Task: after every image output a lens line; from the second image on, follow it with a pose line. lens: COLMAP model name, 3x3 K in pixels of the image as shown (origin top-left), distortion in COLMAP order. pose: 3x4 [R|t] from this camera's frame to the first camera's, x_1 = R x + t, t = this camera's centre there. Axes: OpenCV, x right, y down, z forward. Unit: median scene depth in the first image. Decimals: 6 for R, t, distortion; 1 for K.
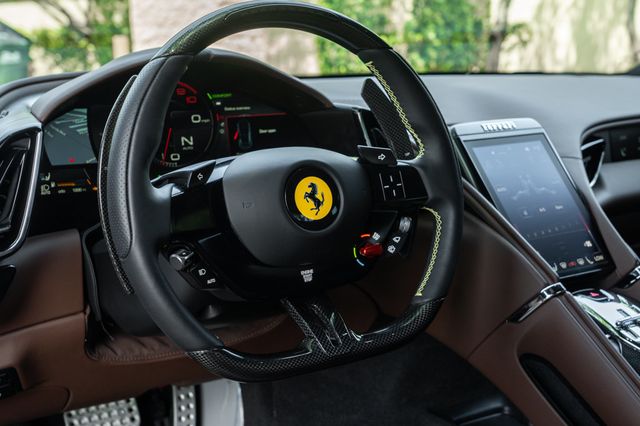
lens RADIAL K [[920.2, 0, 320.0], [0, 920.2, 213.0], [0, 0, 1]] dist [0.048867, 0.033467]
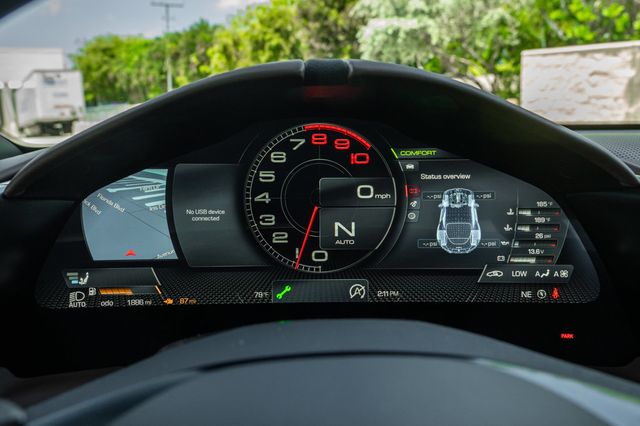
lens RADIAL K [[577.6, 0, 320.0], [0, 577.6, 213.0], [0, 0, 1]] dist [-0.015352, -0.011341]
pose [[0.851792, 0.091444, -0.515838, 0.030664], [-0.091118, 0.995500, 0.026014, -0.104180], [0.515896, 0.024844, 0.856291, 0.735994]]
